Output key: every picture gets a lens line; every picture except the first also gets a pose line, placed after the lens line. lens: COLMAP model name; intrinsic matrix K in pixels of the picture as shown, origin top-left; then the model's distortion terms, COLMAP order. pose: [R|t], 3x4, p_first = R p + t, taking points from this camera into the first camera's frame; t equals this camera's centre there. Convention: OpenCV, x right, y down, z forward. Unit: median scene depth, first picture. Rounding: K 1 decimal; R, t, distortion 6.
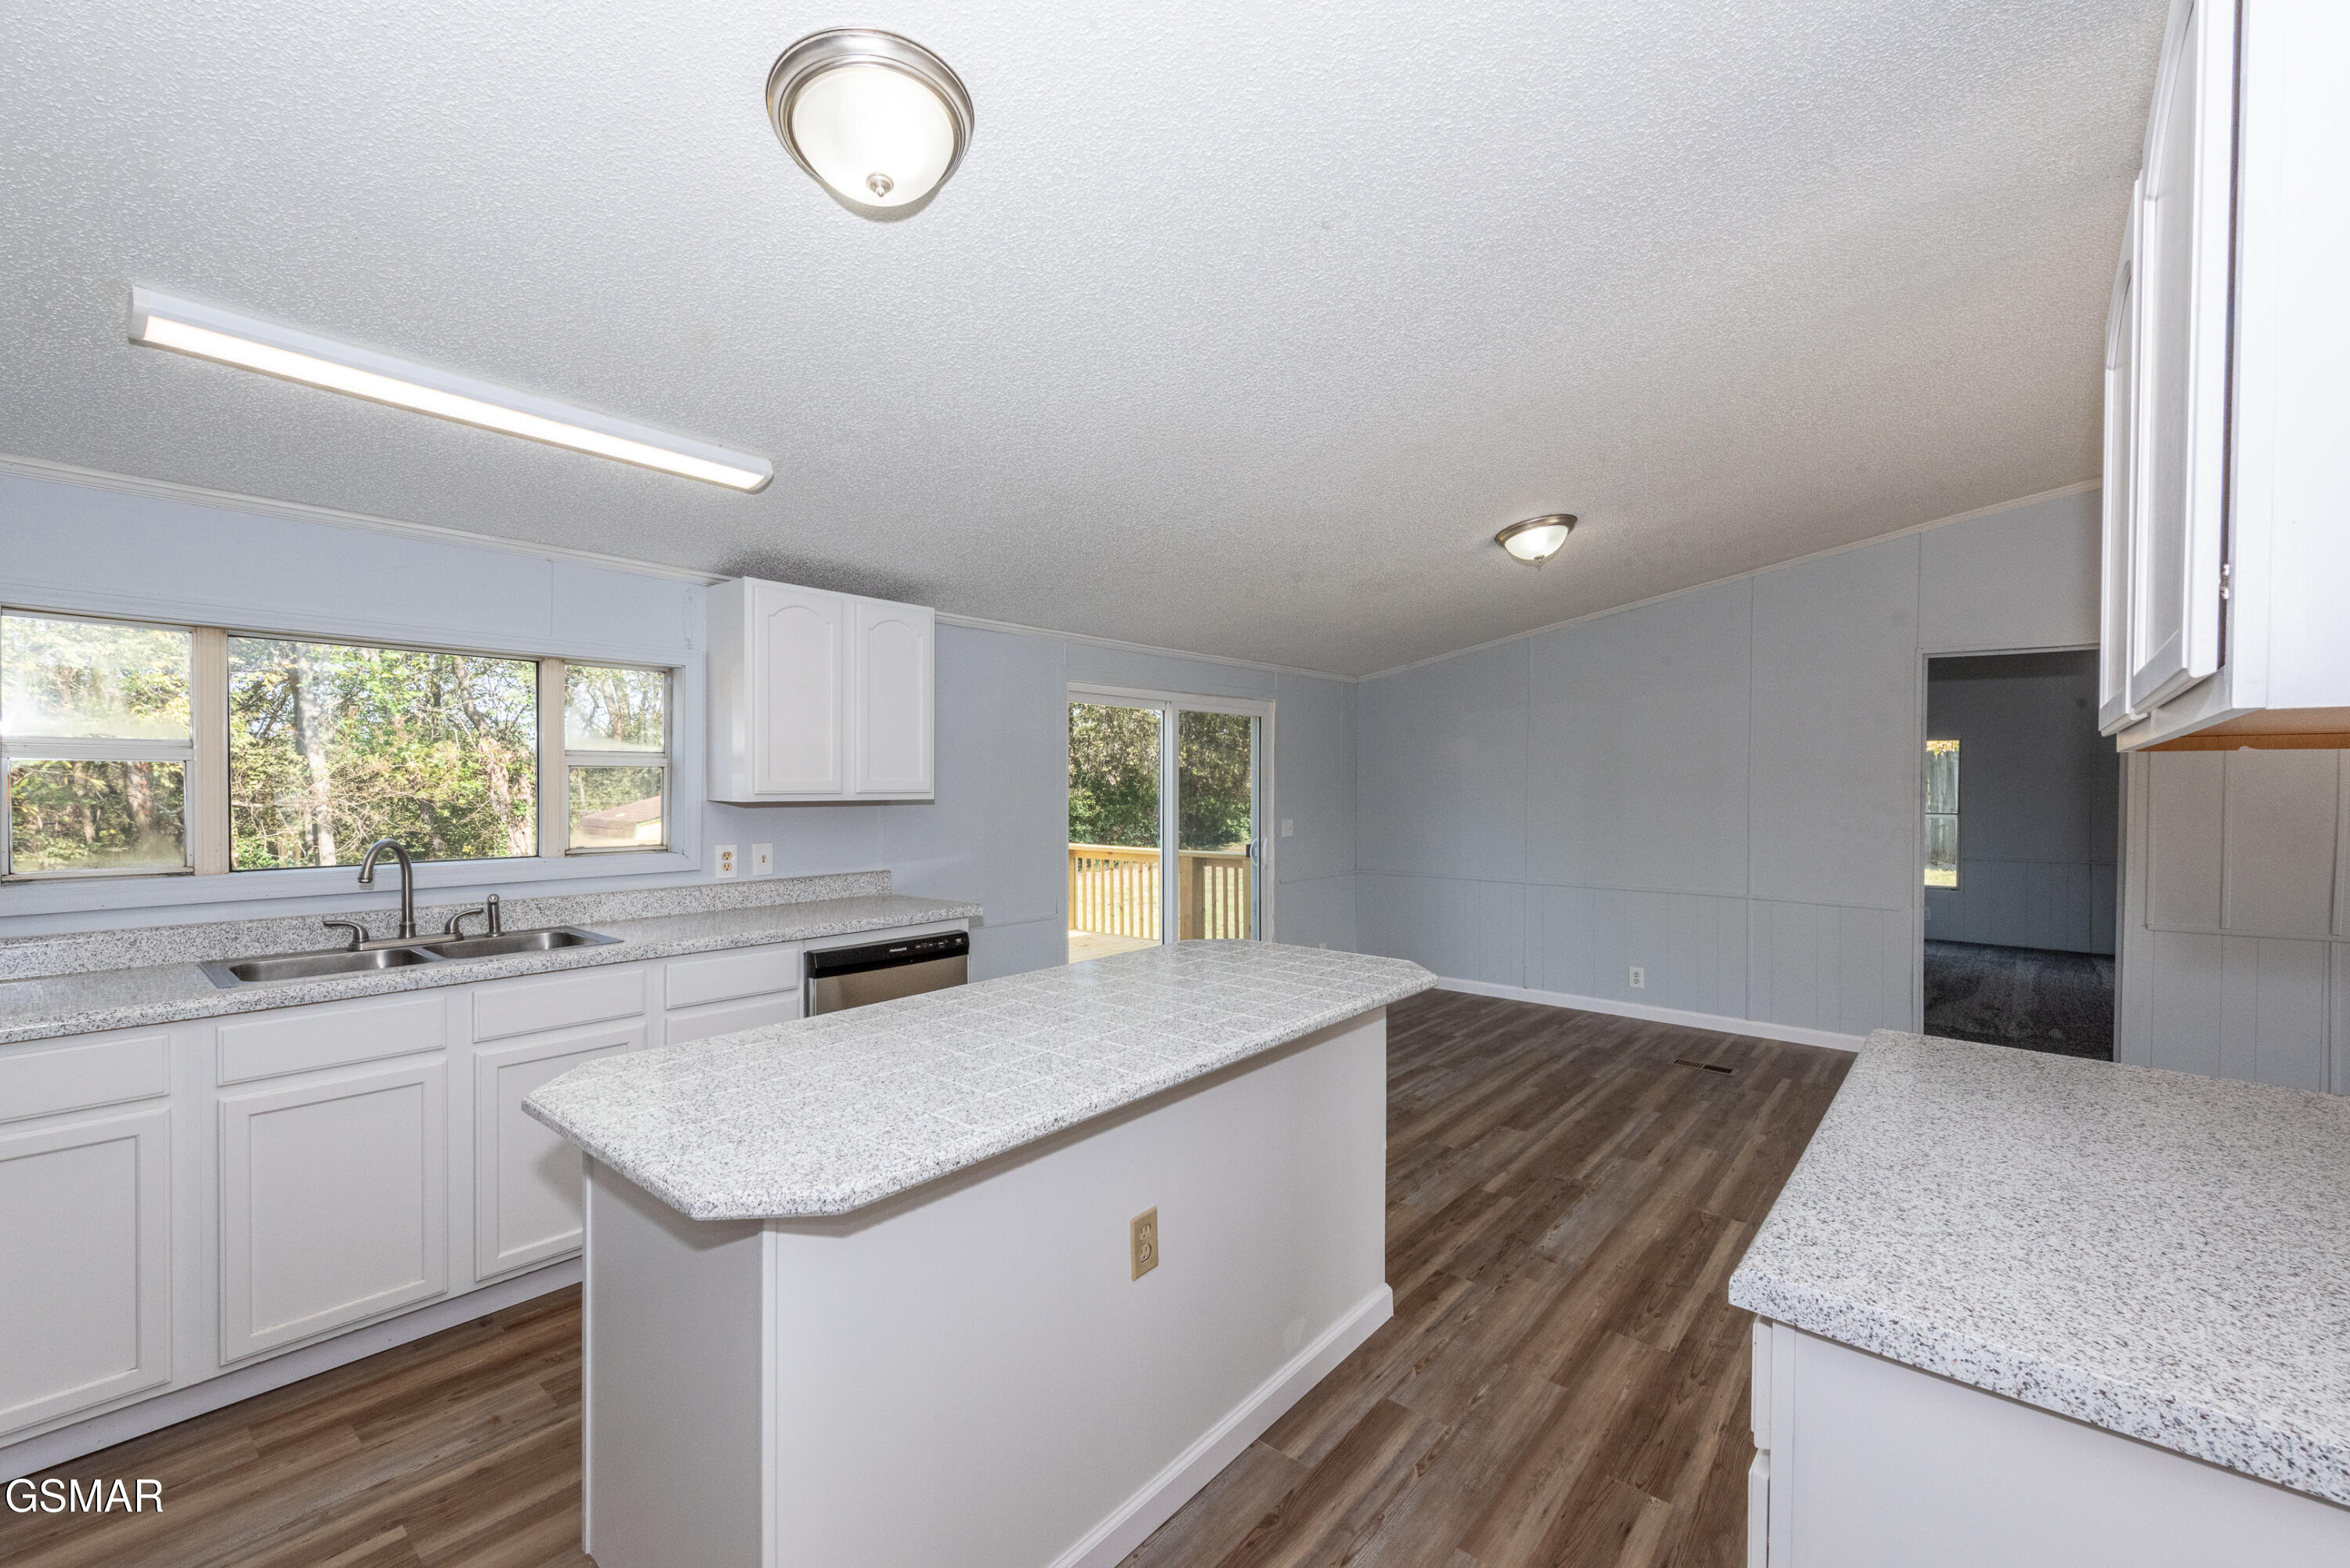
lens RADIAL K [[974.2, 0, 1157.9], [0, 974.2, 801.1], [0, 0, 1]] dist [0.009022, -0.000245]
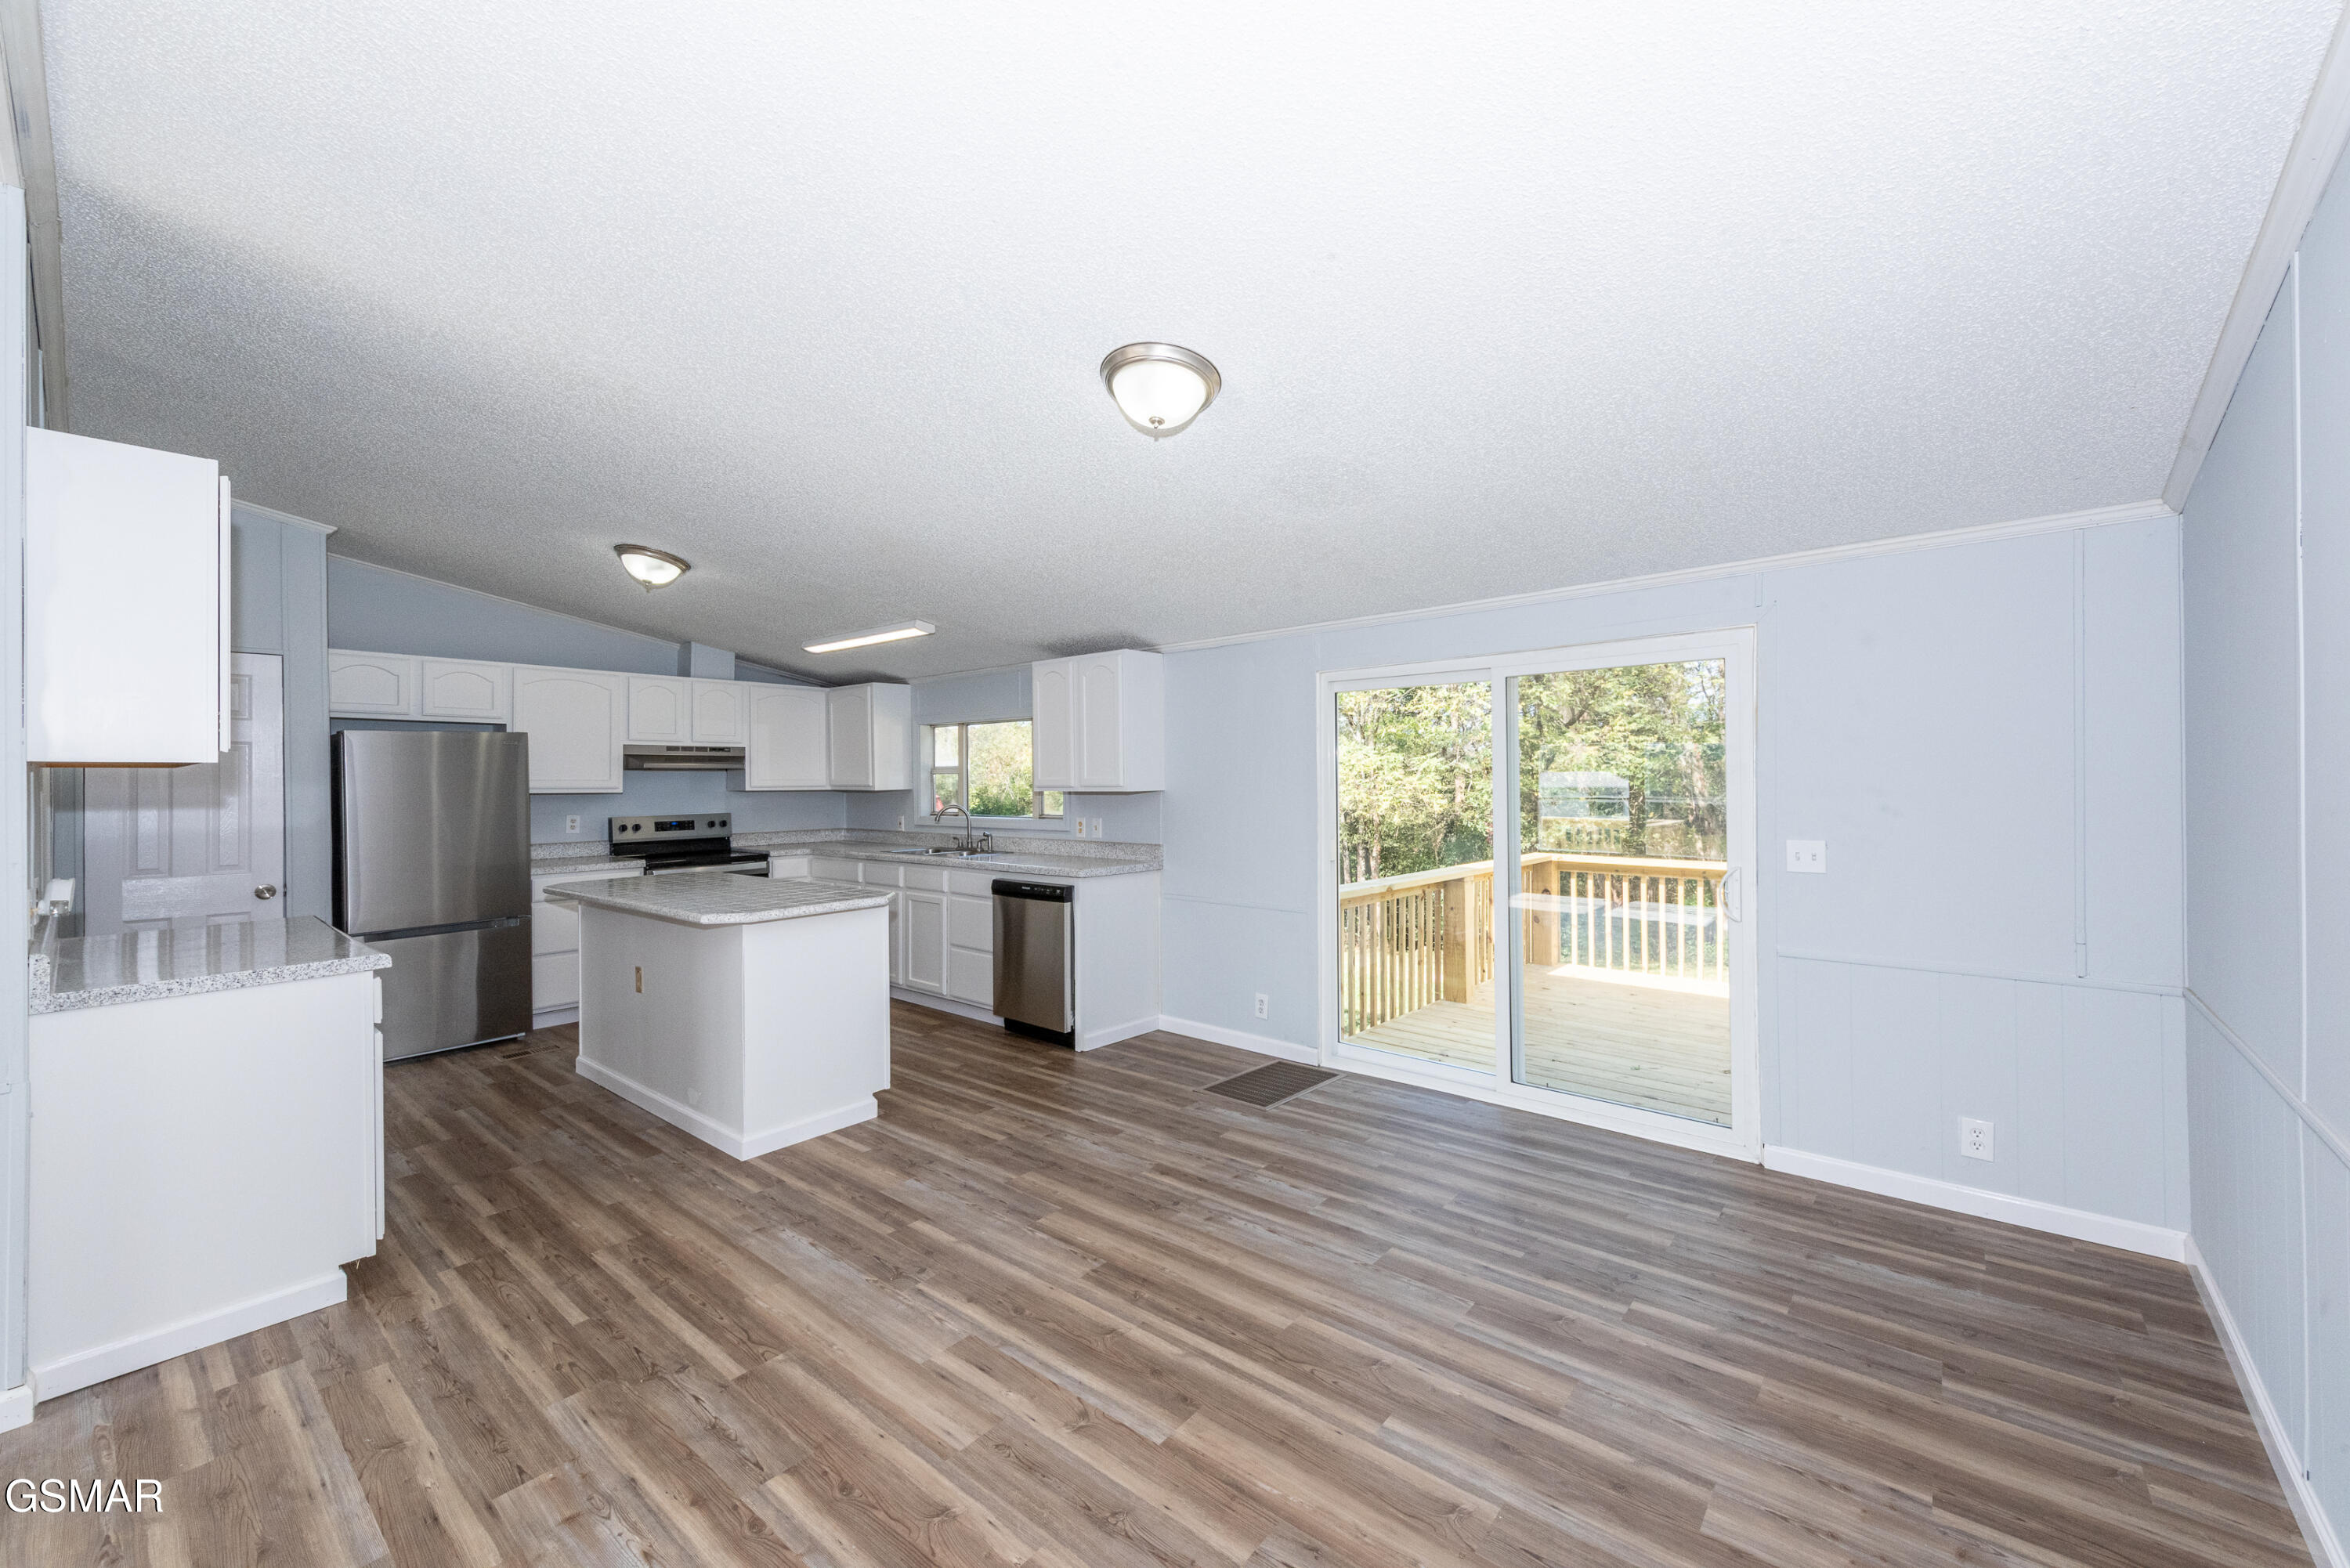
lens RADIAL K [[926.1, 0, 1170.8], [0, 926.1, 770.1], [0, 0, 1]] dist [0.013802, -0.004013]
pose [[0.005927, -0.011501, -0.999916, 1.138223], [-0.009925, 0.999884, -0.011560, -0.018336], [0.999933, 0.009992, 0.005813, 1.150436]]
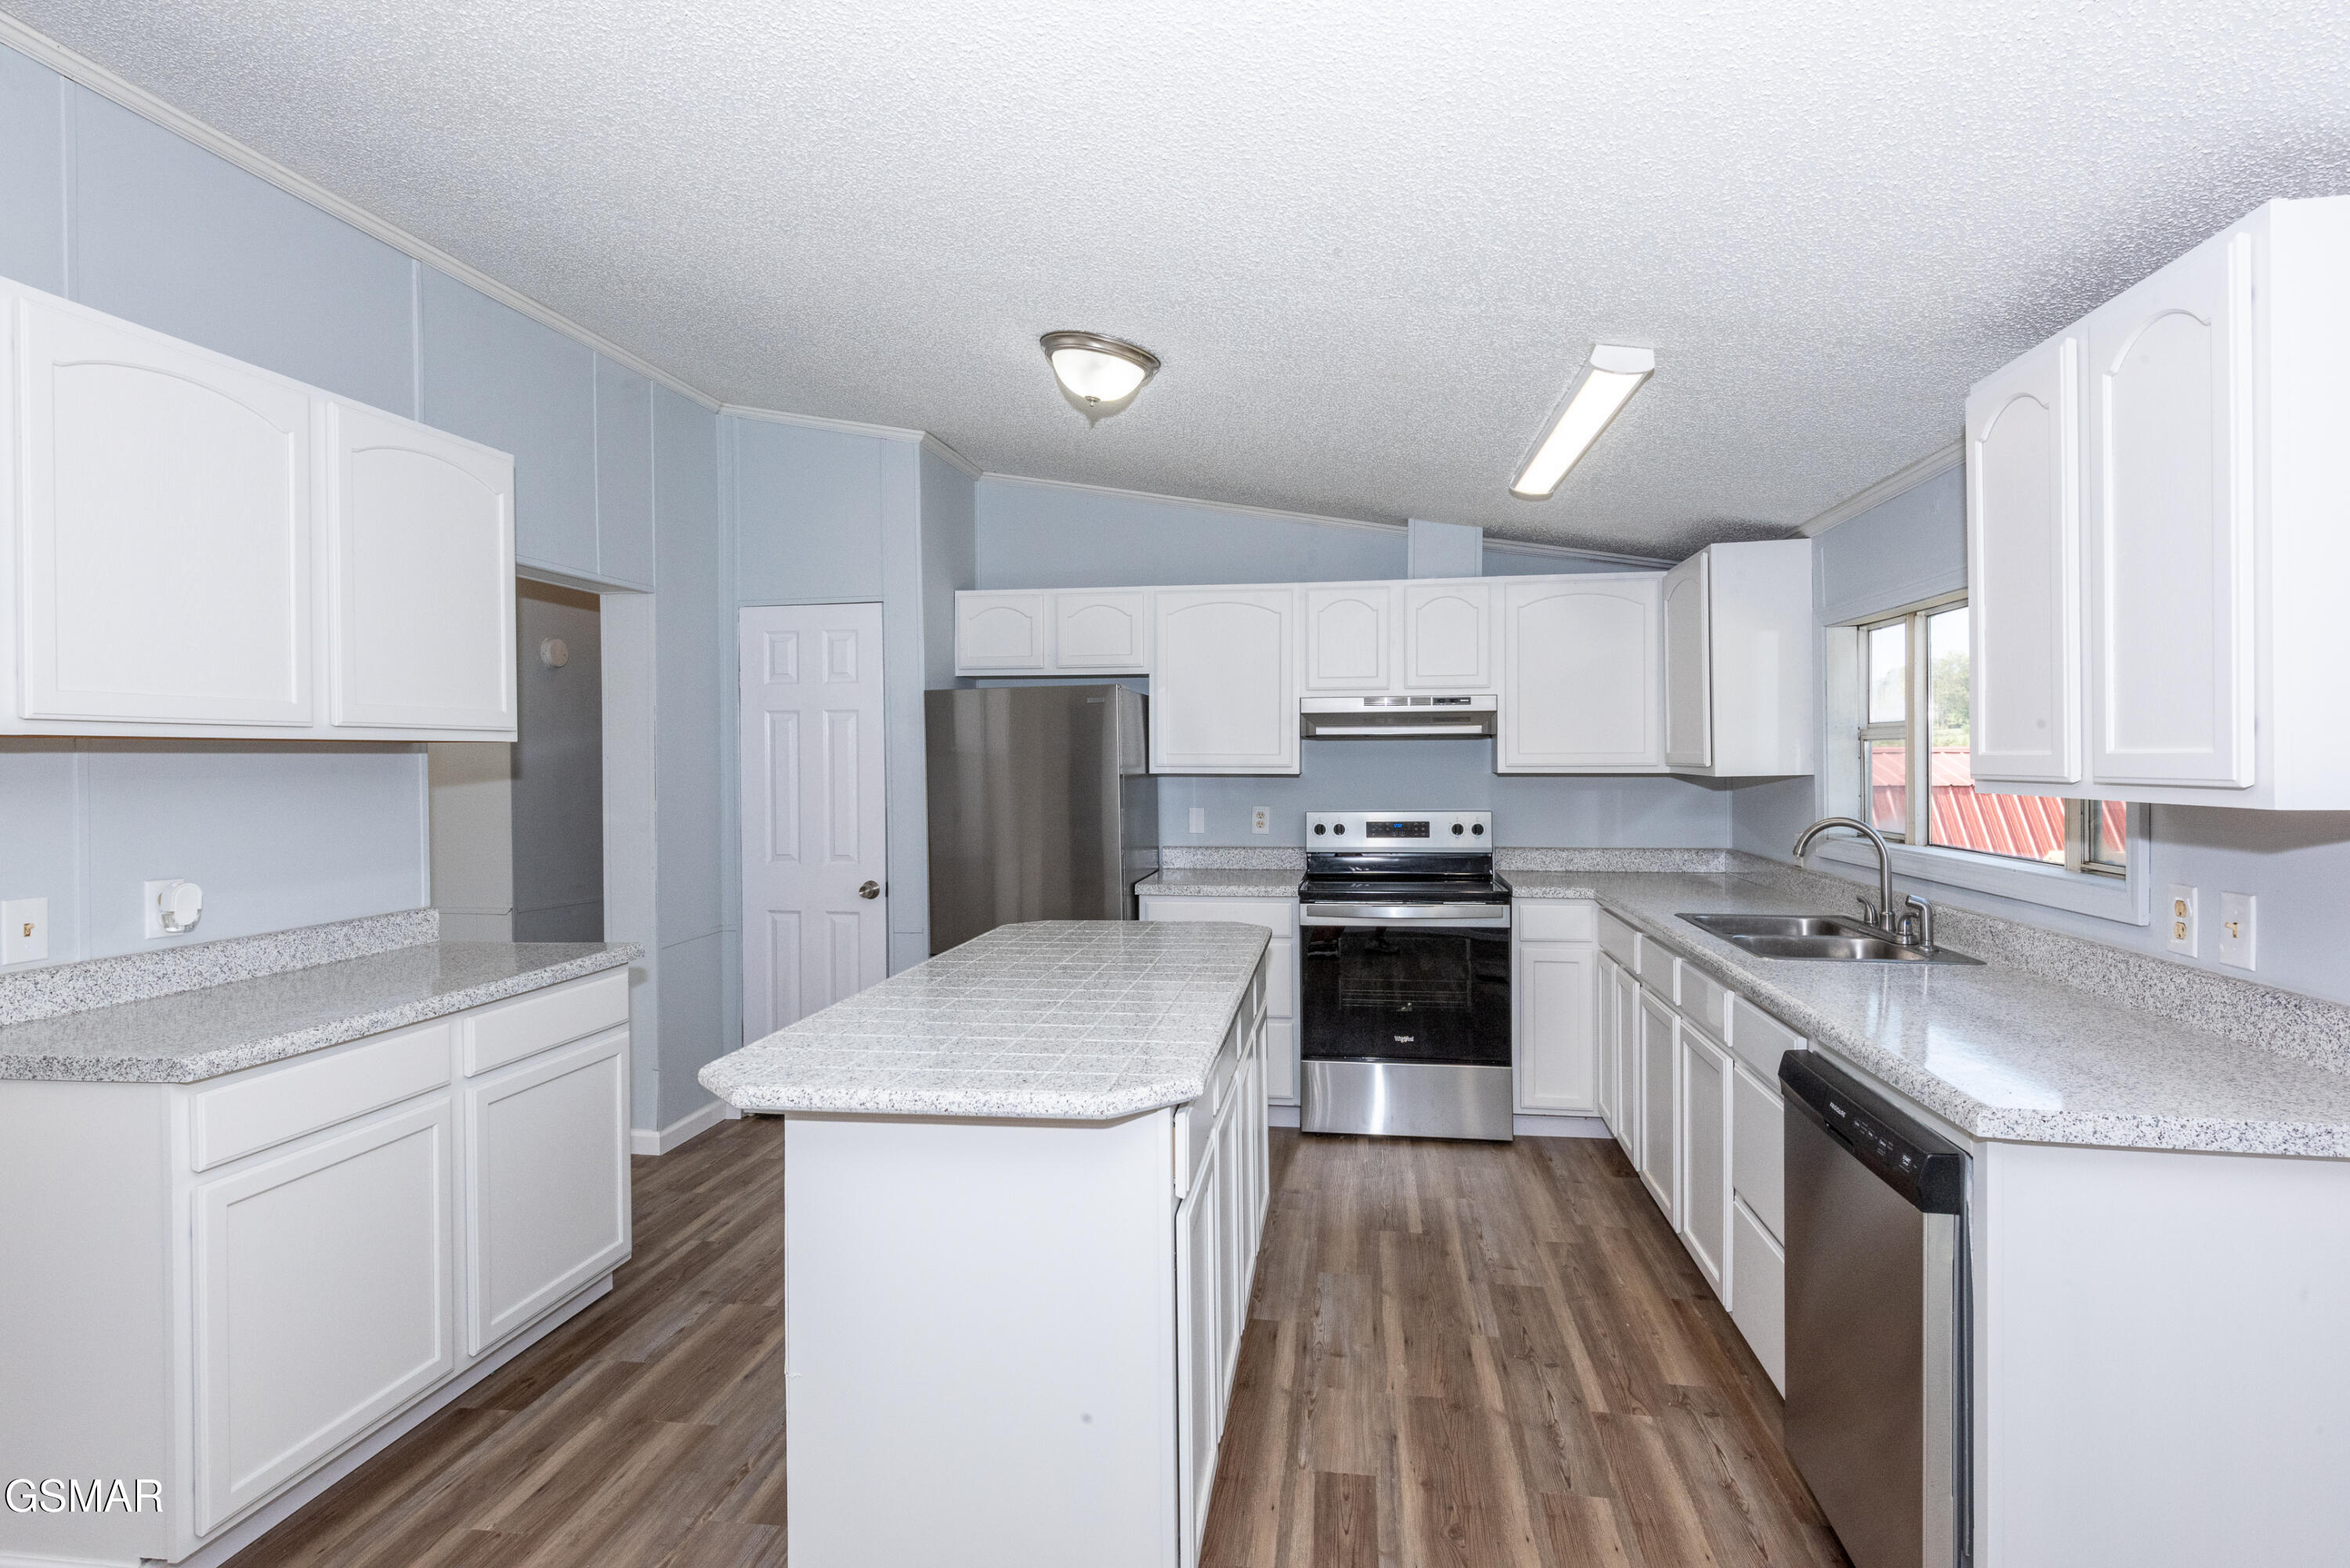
lens RADIAL K [[1202.1, 0, 1175.8], [0, 1202.1, 763.8], [0, 0, 1]] dist [0.006528, 0.000249]
pose [[-0.845827, 0.006306, -0.533420, 0.303171], [-0.005191, 0.999786, 0.020050, -0.025165], [0.533432, 0.019728, -0.845613, 1.248613]]
